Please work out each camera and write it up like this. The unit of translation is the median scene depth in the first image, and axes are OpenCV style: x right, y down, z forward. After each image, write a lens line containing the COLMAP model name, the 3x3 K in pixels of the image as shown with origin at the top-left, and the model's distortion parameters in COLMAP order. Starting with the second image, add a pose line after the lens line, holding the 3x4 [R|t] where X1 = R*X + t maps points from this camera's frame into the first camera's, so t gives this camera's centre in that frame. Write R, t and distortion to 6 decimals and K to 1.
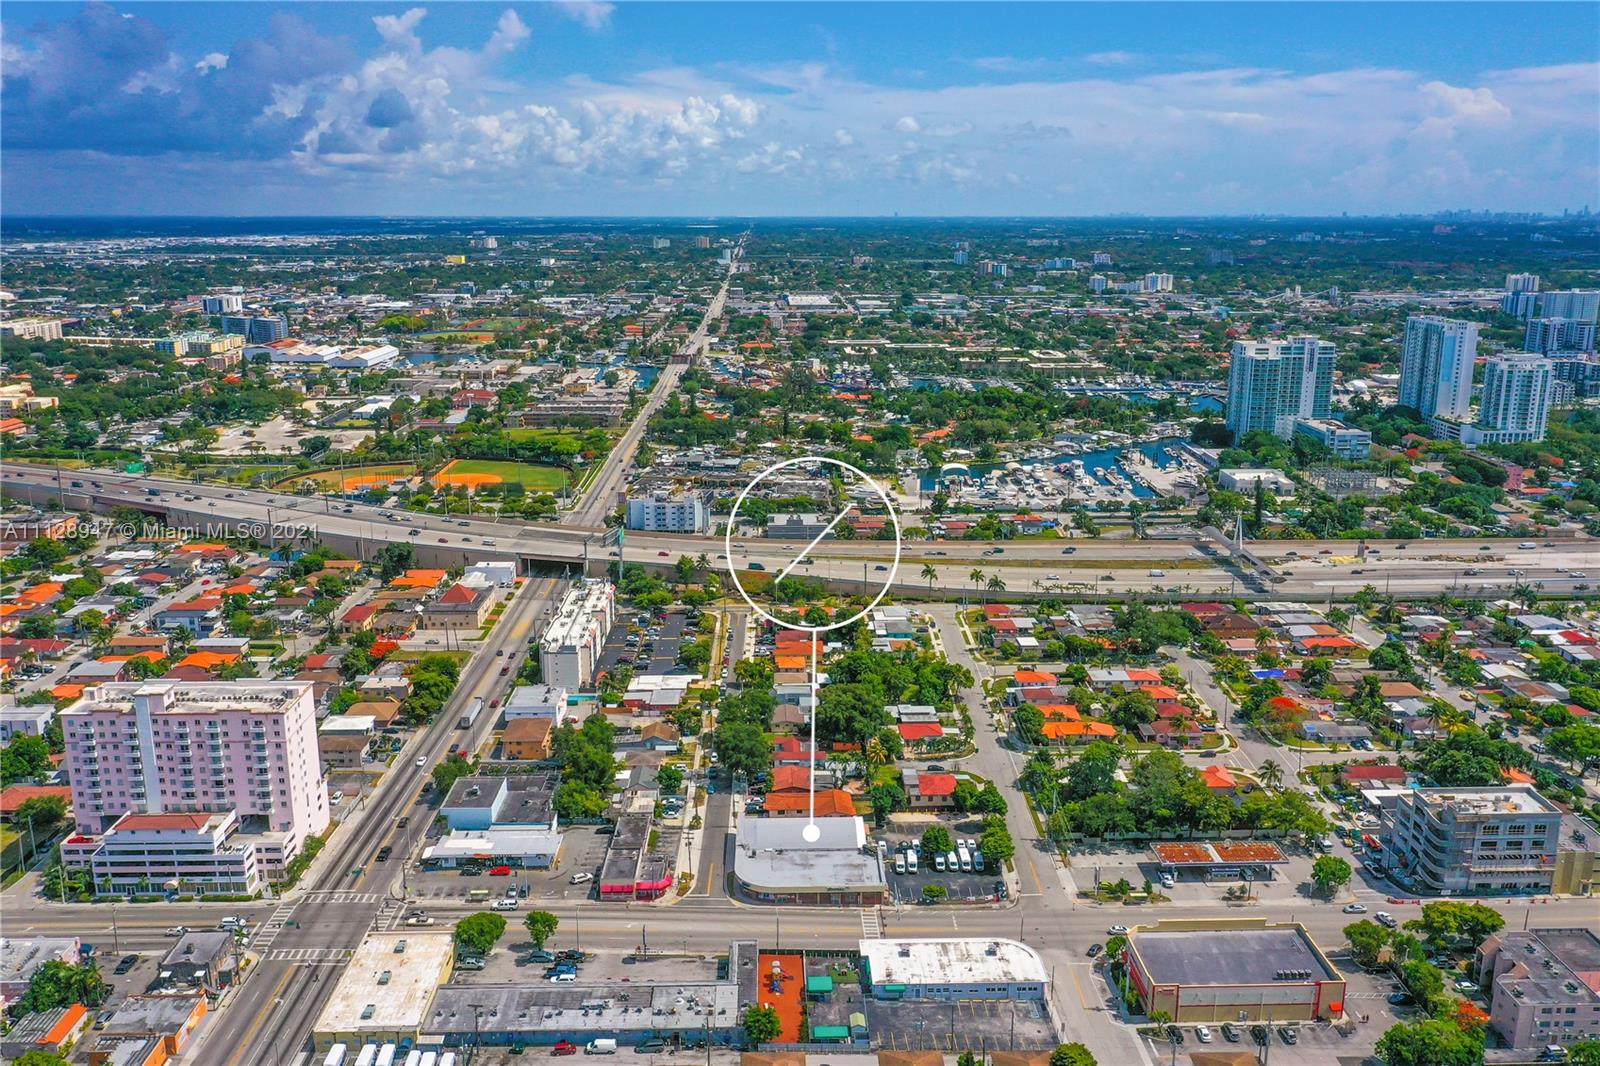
lens RADIAL K [[1314.0, 0, 800.0], [0, 1314.0, 533.0], [0, 0, 1]] dist [-0.002867, -0.000183]
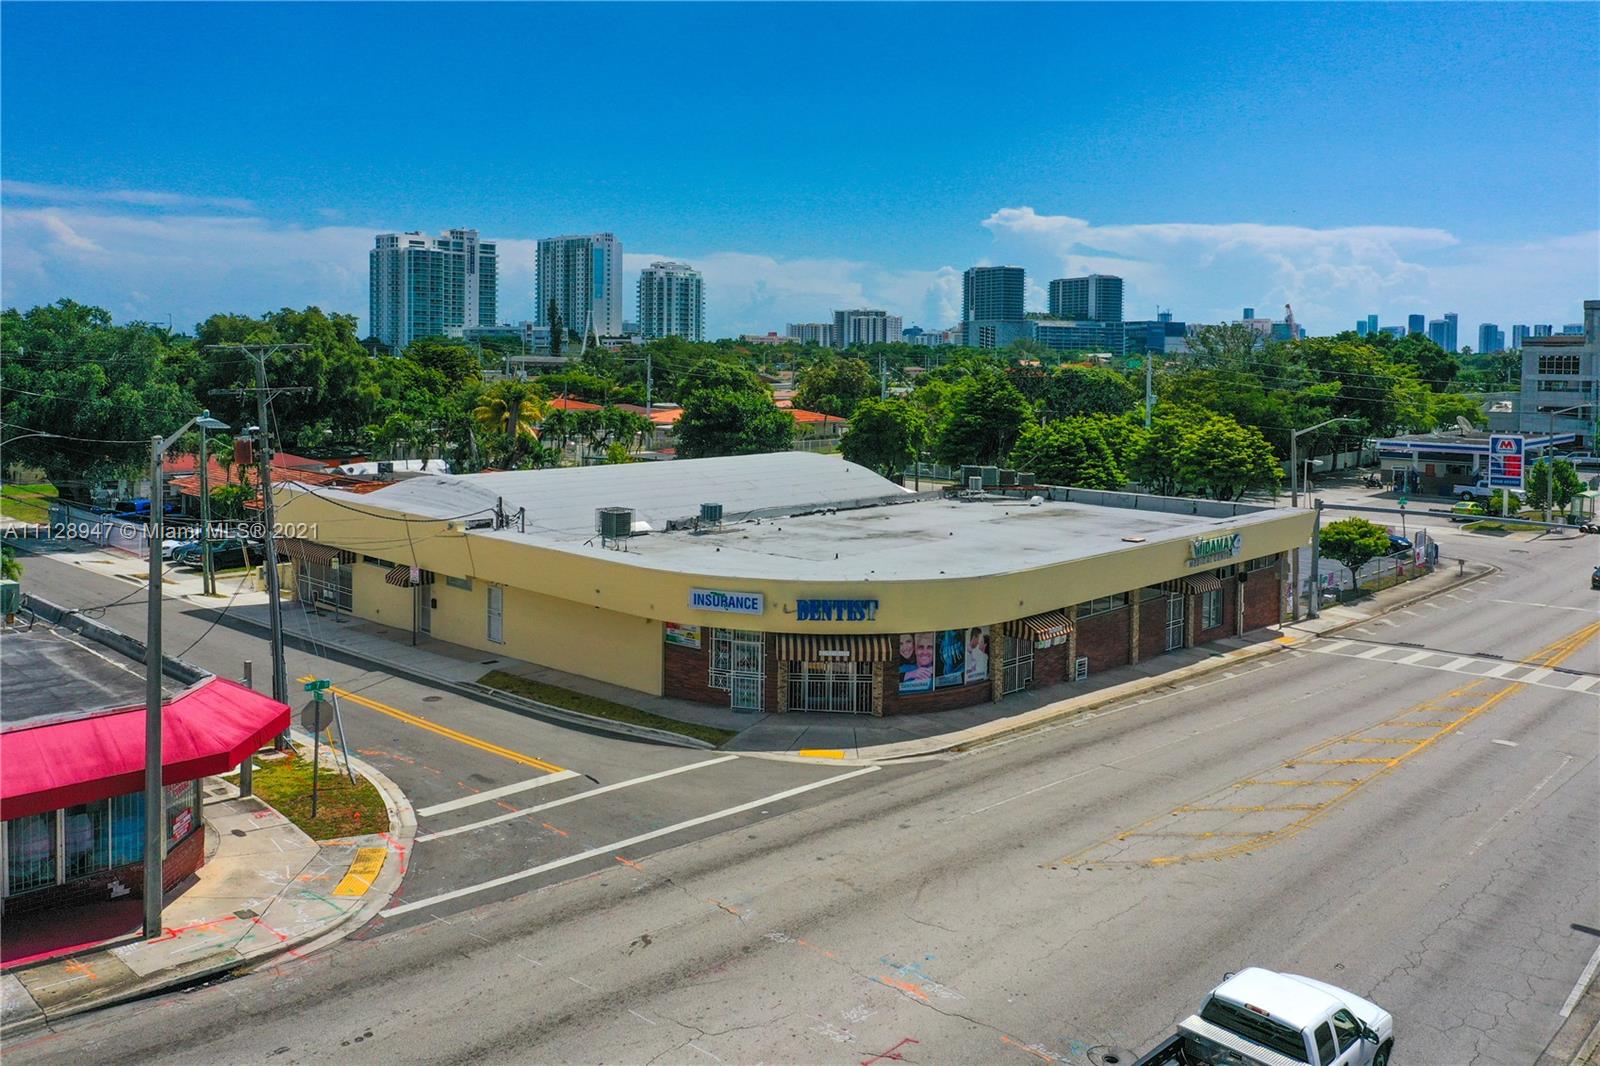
lens RADIAL K [[1285.0, 0, 787.9], [0, 1285.0, 534.2], [0, 0, 1]] dist [-0.009006, 0.007163]
pose [[0.699927, -0.088550, 0.708703, -0.129424], [0.158021, 0.986892, -0.032756, 0.250840], [-0.696513, 0.134917, 0.704746, 0.865119]]
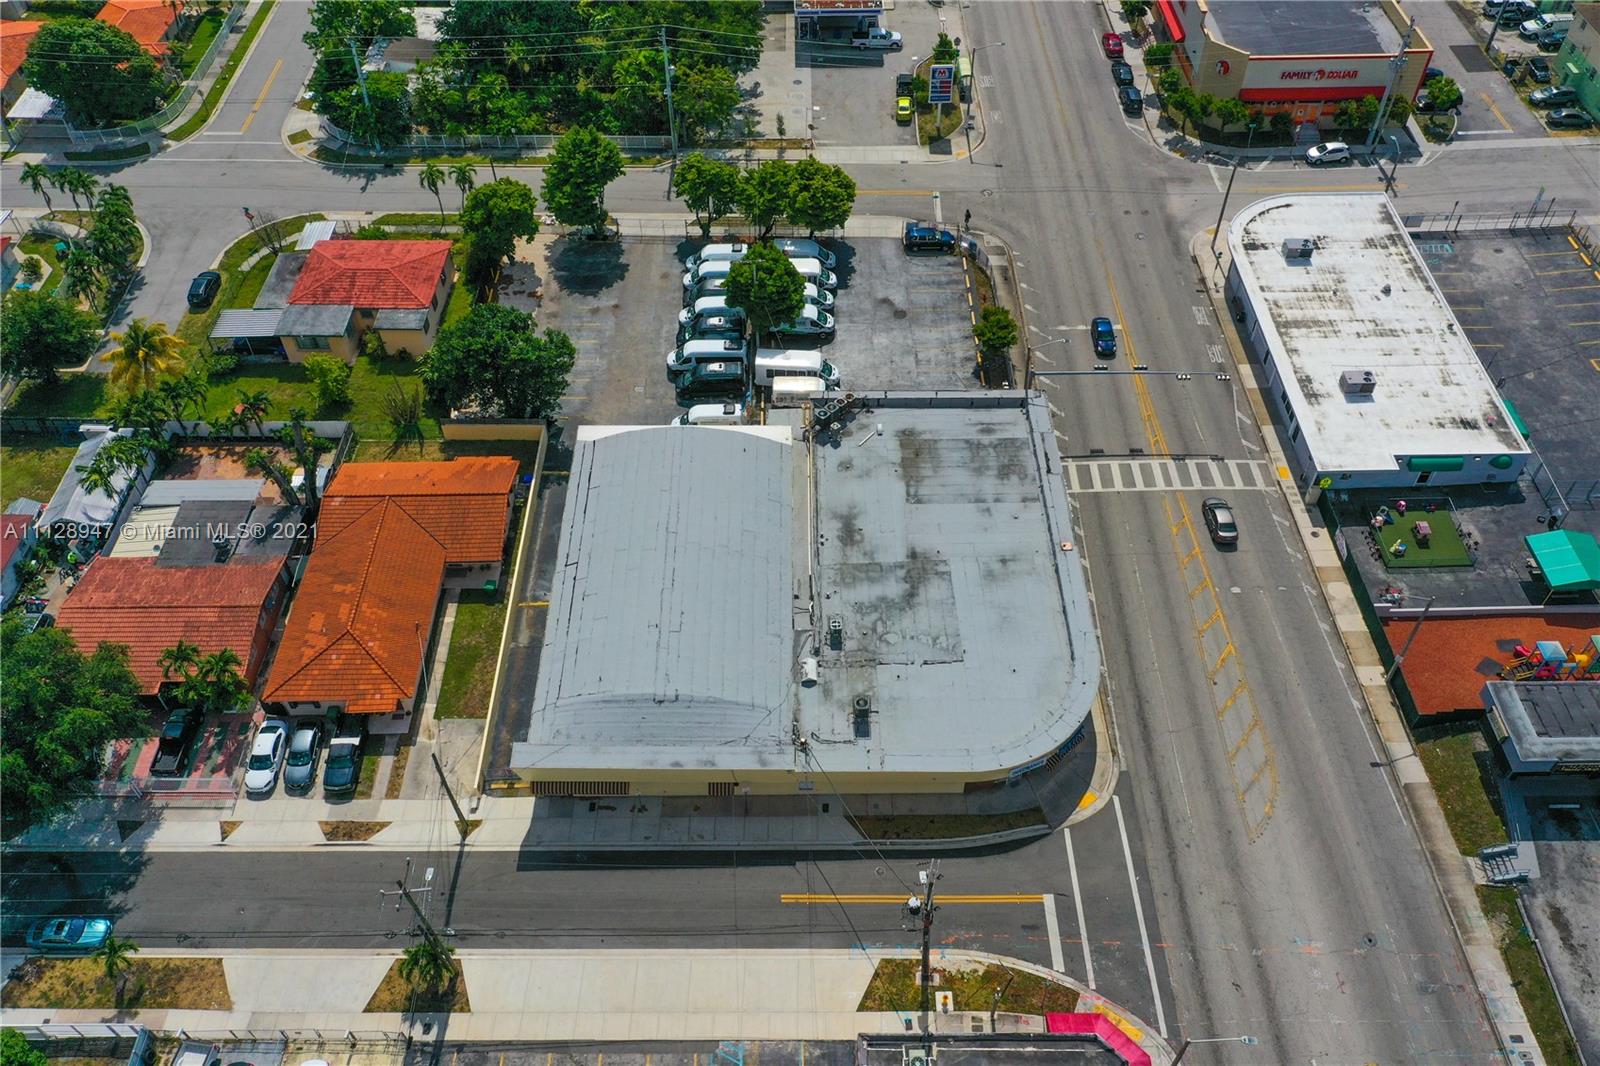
lens RADIAL K [[1266.3, 0, 793.3], [0, 1266.3, 538.9], [0, 0, 1]] dist [-0.000728, -0.003267]
pose [[0.027572, -0.744145, 0.667449, -0.178624], [0.251850, 0.651335, 0.715775, 0.035332], [-0.967373, 0.148362, 0.205372, 0.945422]]
